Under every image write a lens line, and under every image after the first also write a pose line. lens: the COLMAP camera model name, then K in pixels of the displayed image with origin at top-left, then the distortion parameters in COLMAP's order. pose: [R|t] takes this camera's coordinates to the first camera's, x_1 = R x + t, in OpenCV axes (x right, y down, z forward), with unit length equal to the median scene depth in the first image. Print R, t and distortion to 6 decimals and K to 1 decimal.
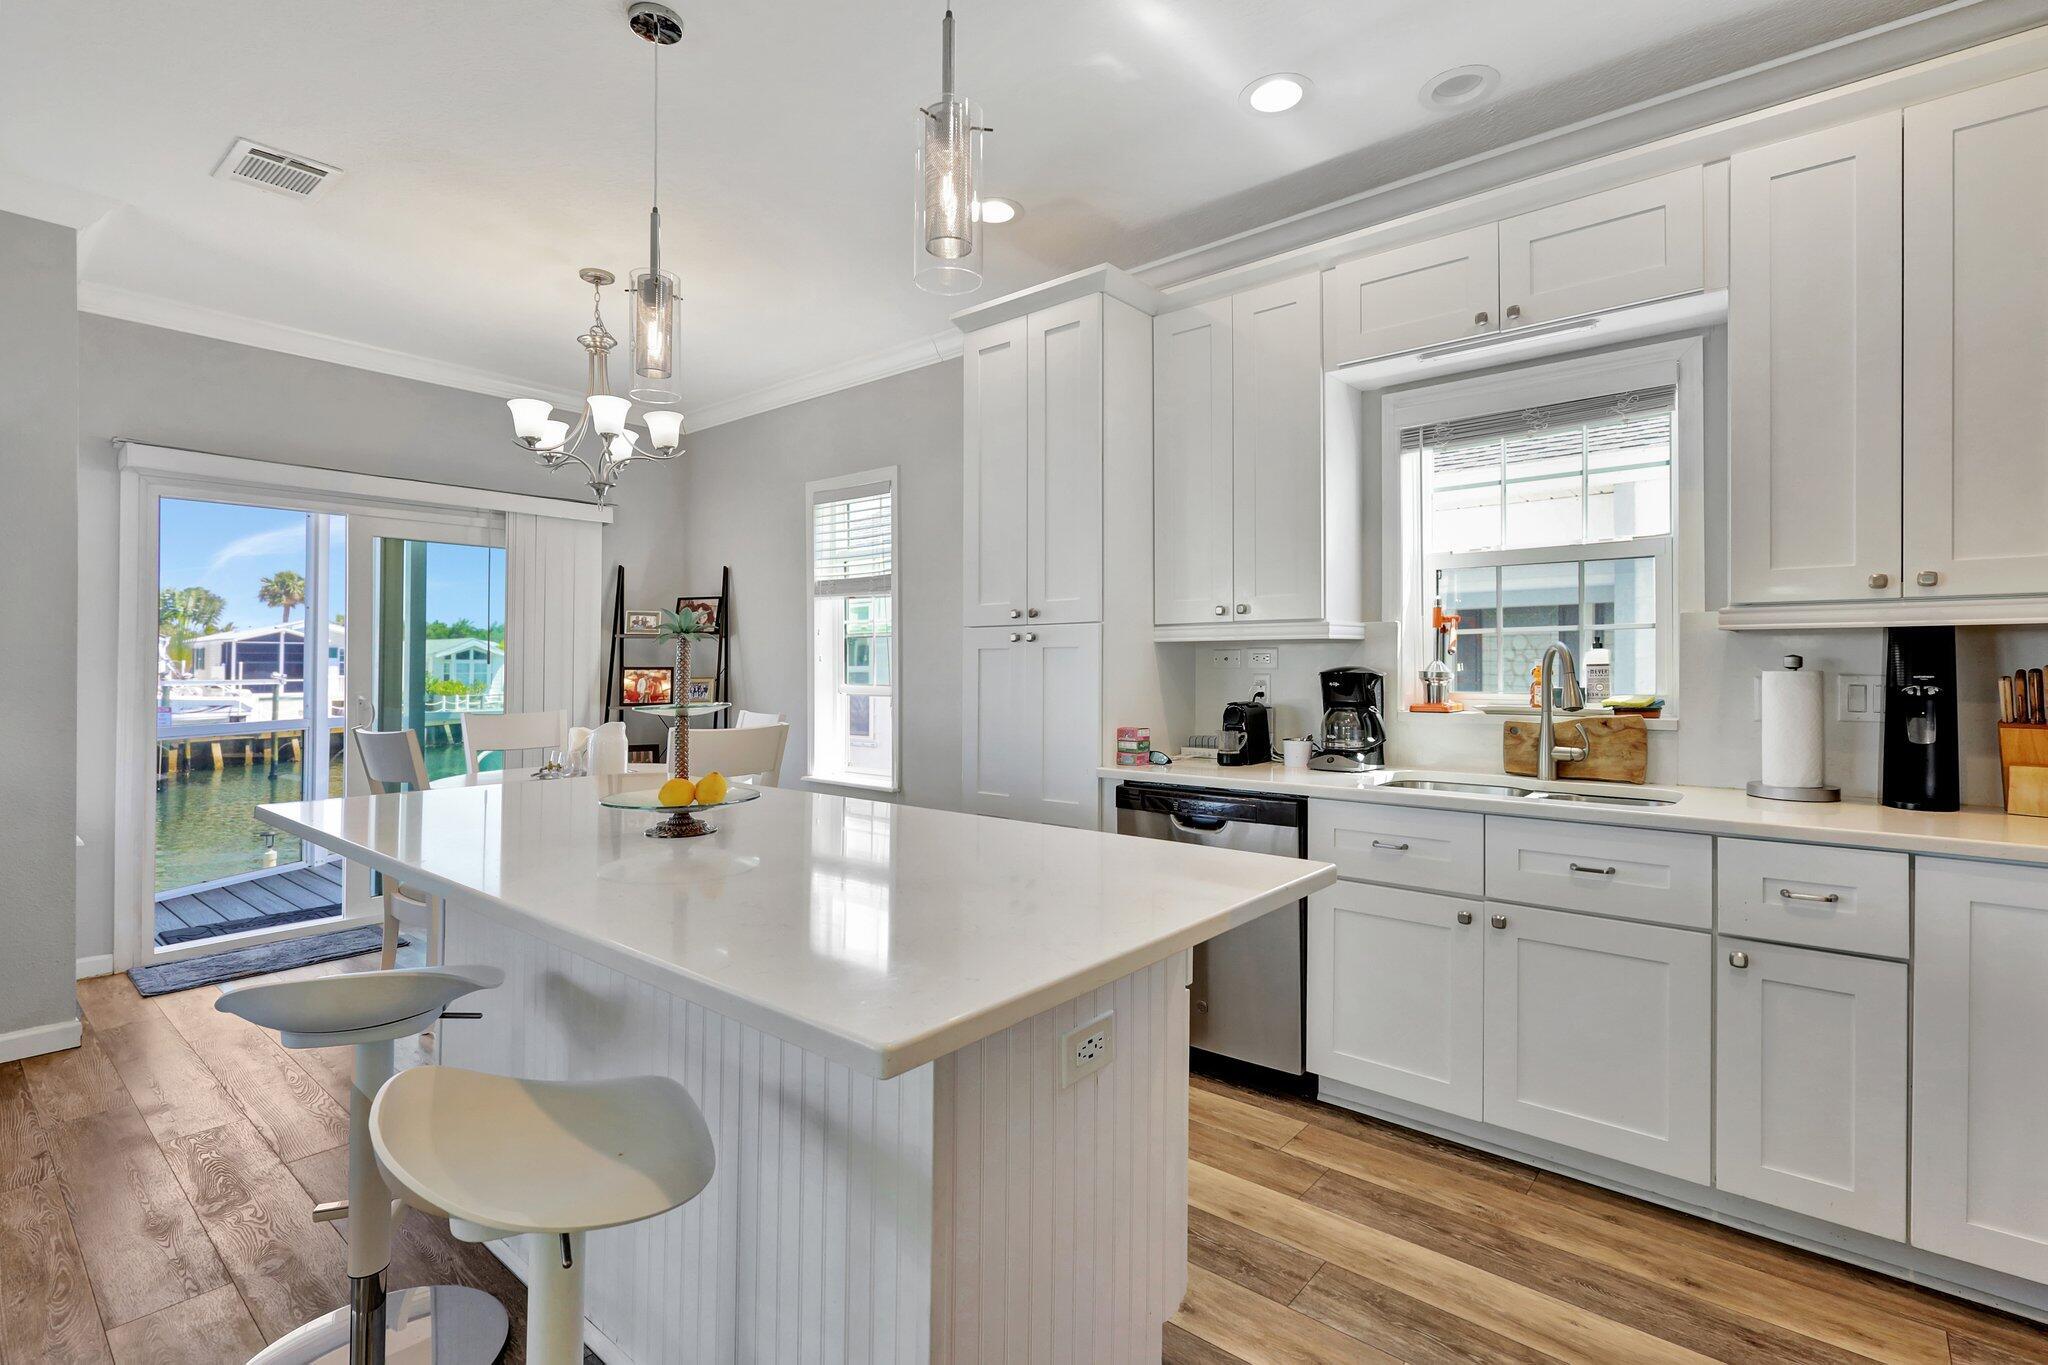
lens RADIAL K [[954.6, 0, 1031.0], [0, 954.6, 668.0], [0, 0, 1]] dist [-0.001841, -0.000026]
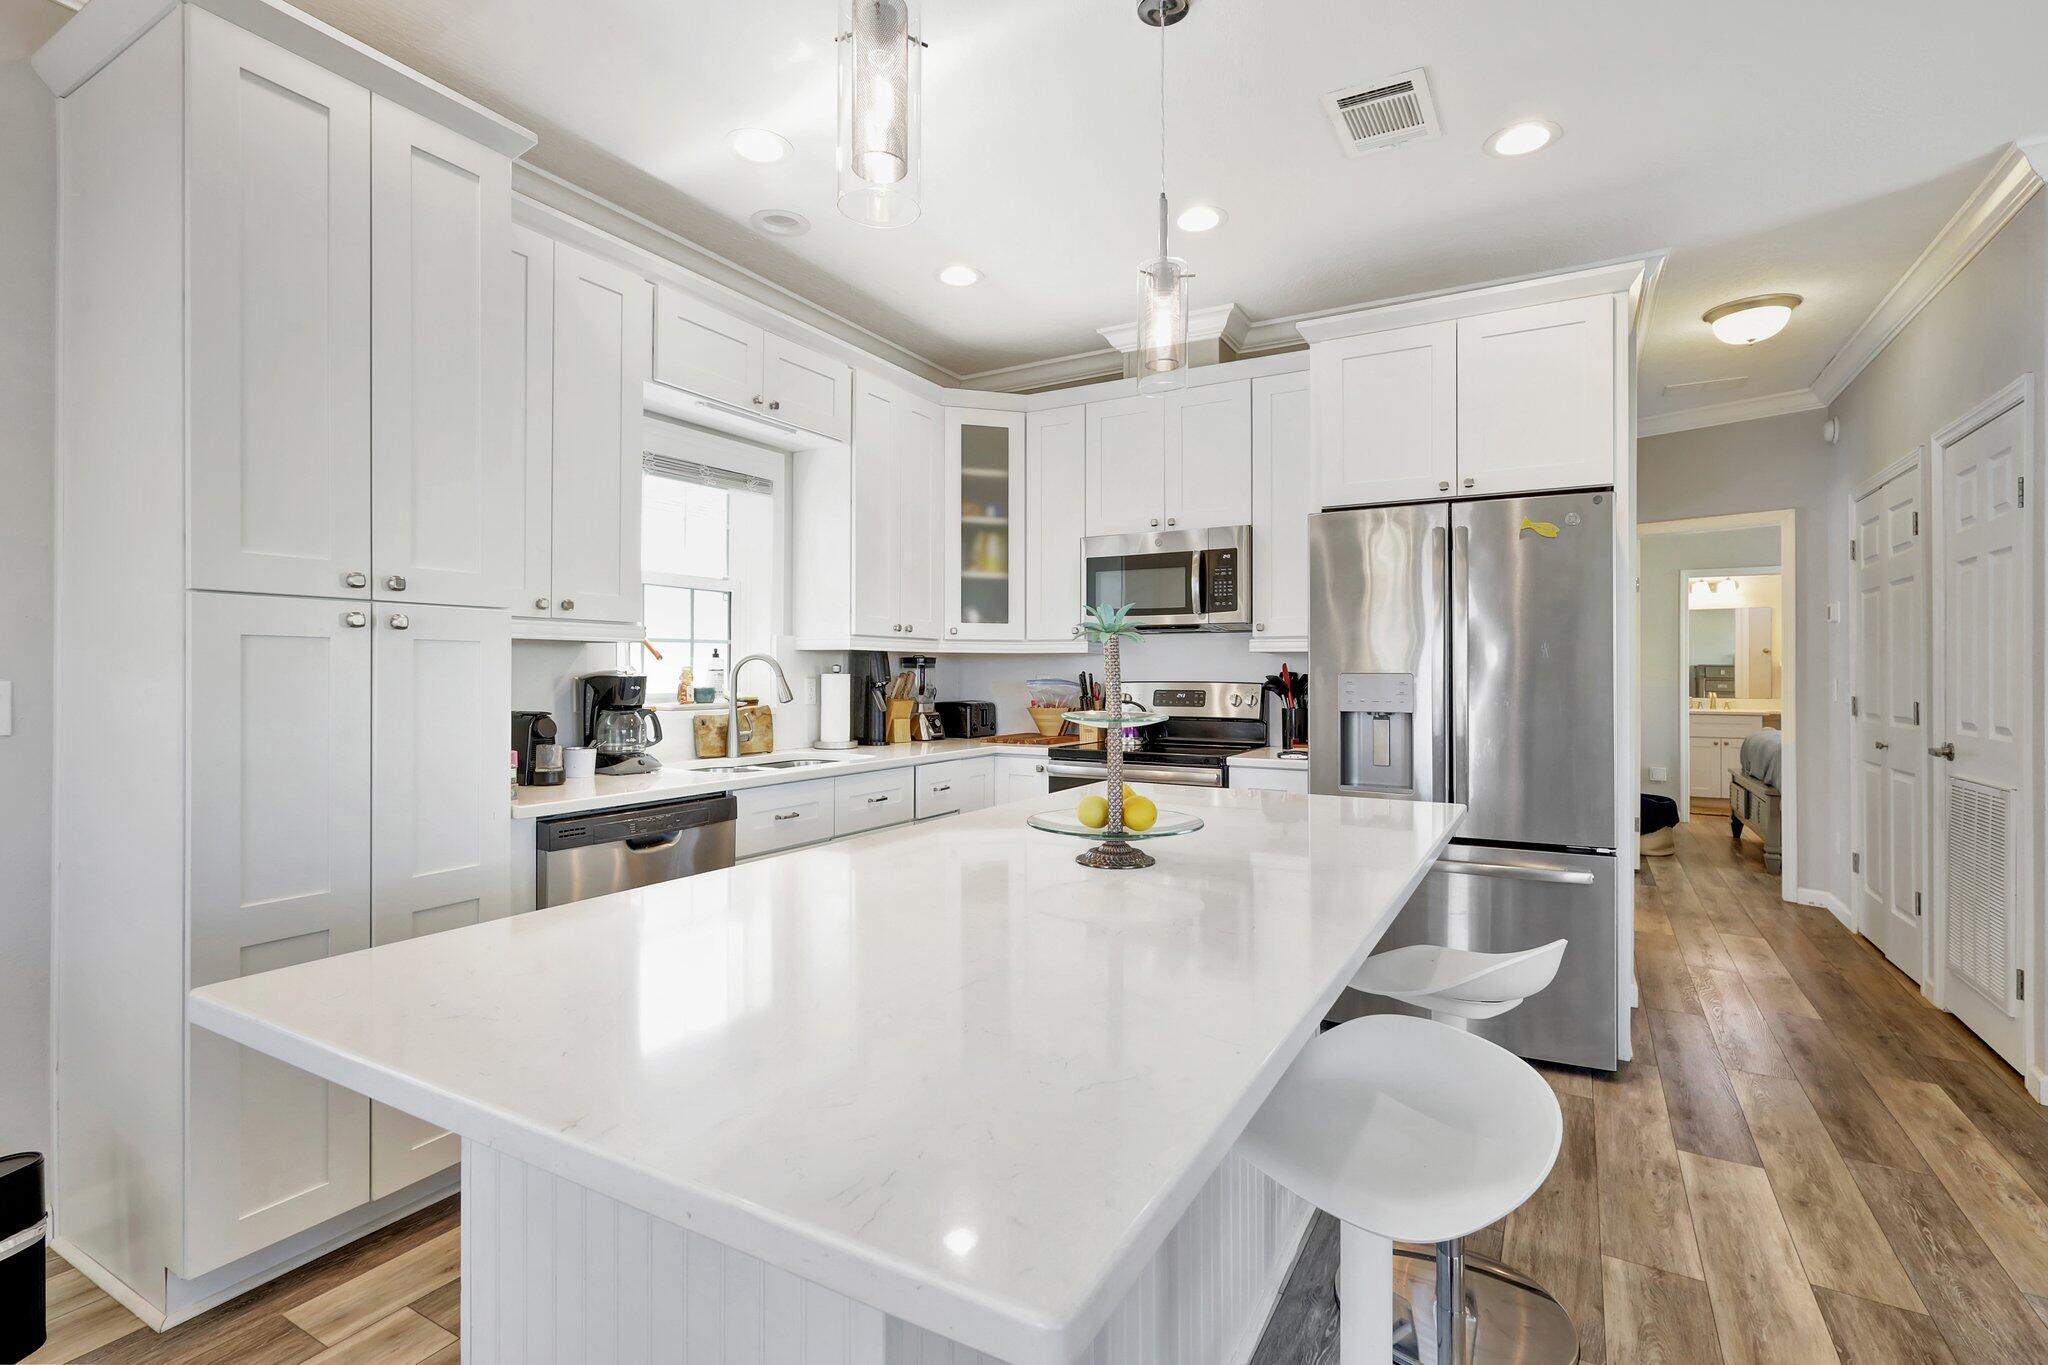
lens RADIAL K [[956.2, 0, 1025.7], [0, 956.2, 678.1], [0, 0, 1]] dist [0.001144, 0.000224]
pose [[-0.176653, -0.005156, 0.984260, -0.480122], [-0.002584, 0.999985, 0.004775, 0.000544], [-0.984270, -0.001700, -0.176663, 0.488226]]
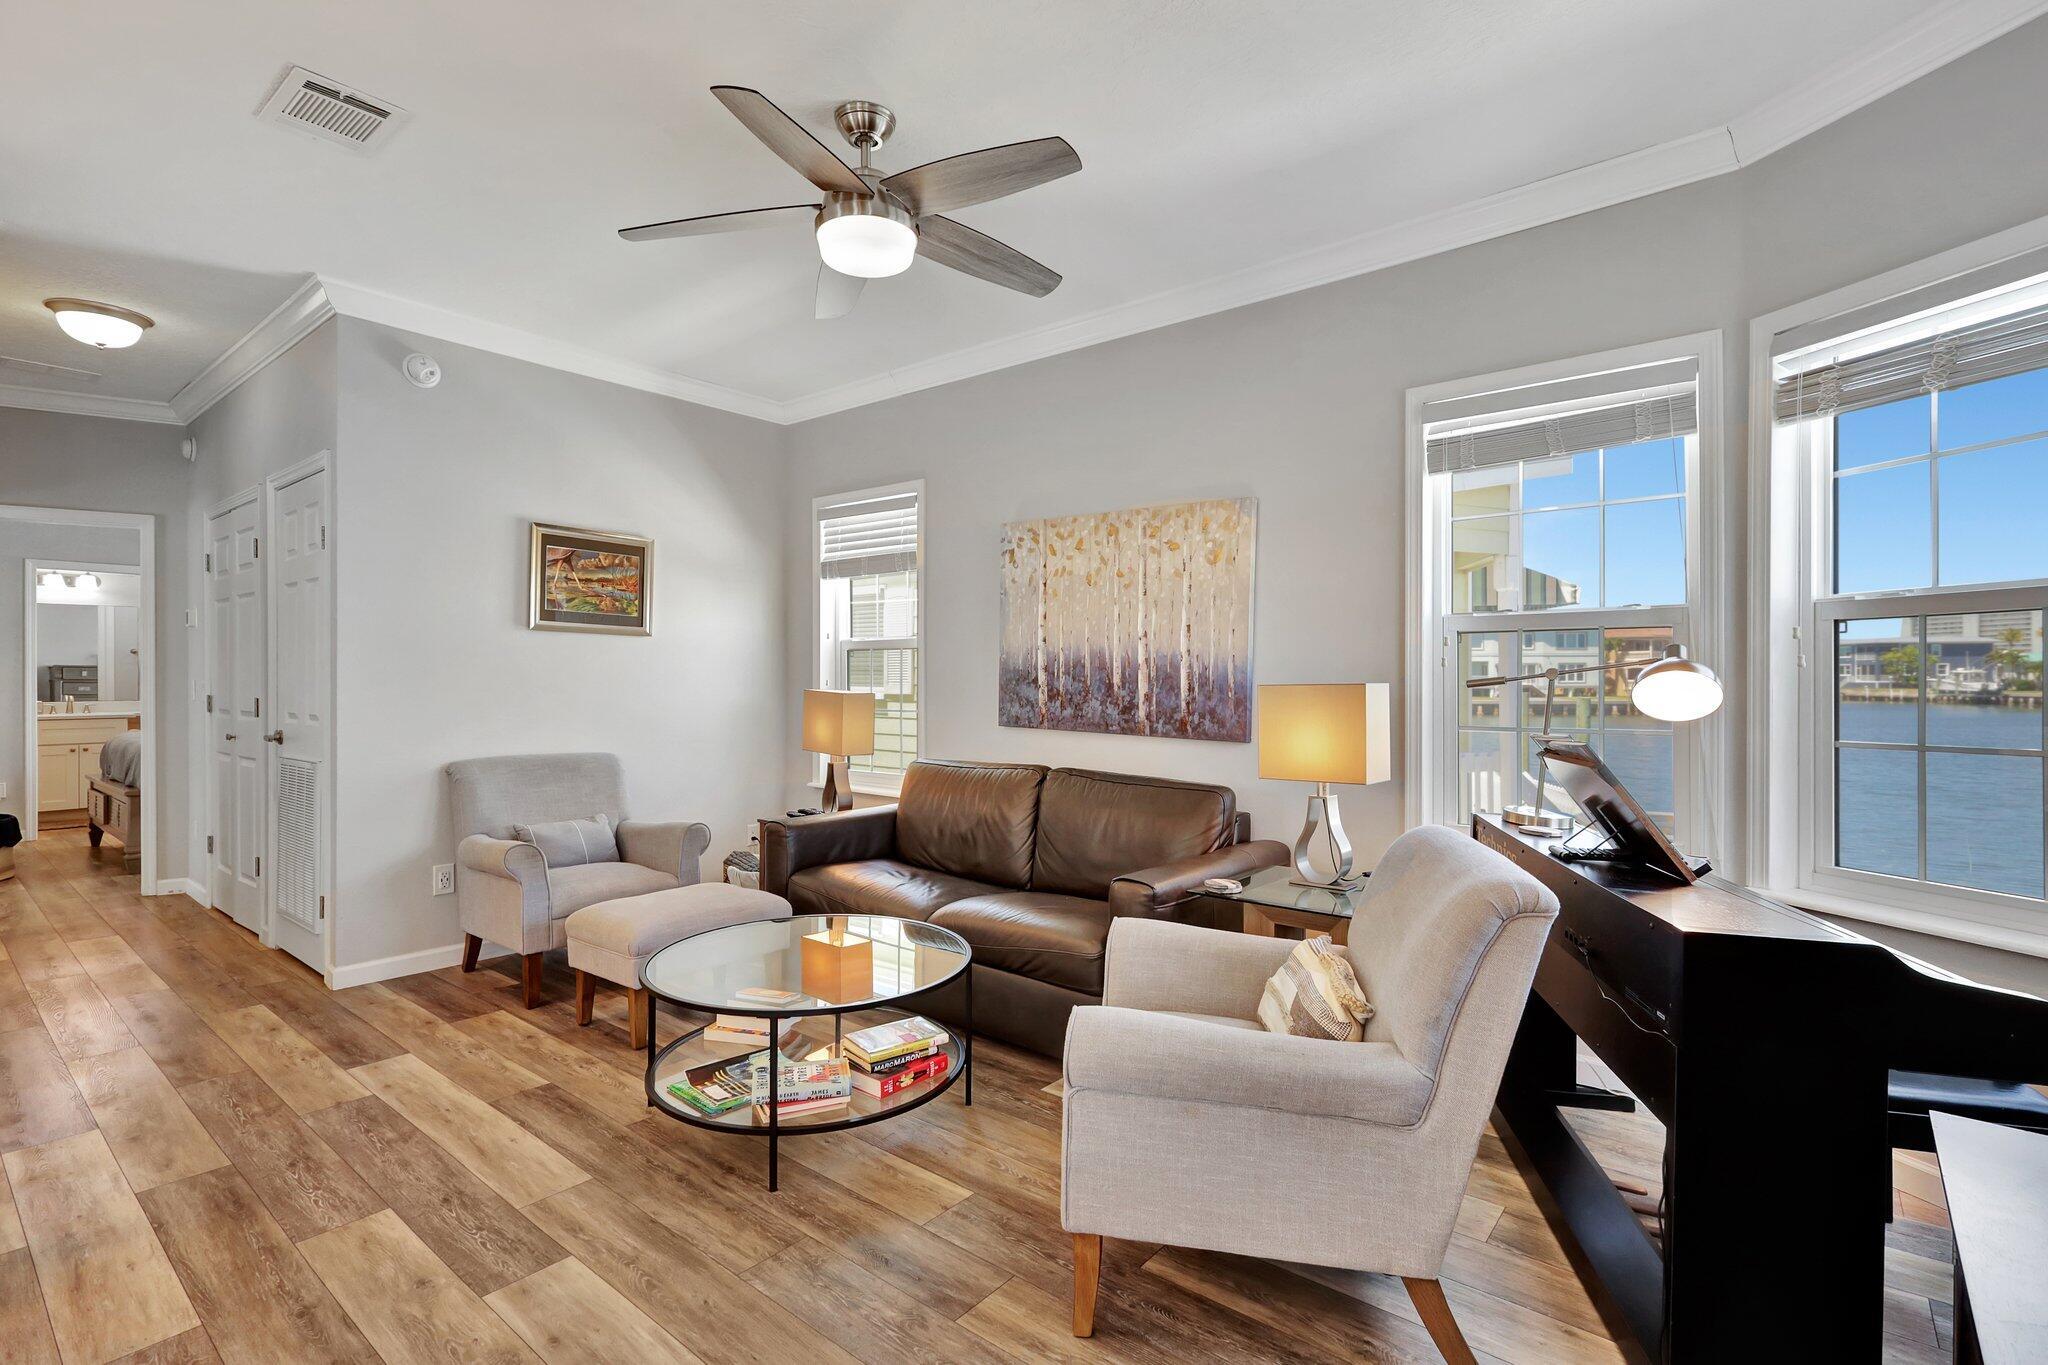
lens RADIAL K [[944.7, 0, 1028.3], [0, 944.7, 670.3], [0, 0, 1]] dist [-0.002584, 0.001102]
pose [[-0.999843, 0.000339, -0.017694, -0.574473], [0.000468, 0.999973, -0.007310, 0.002198], [0.017691, -0.007317, -0.999817, 0.565586]]
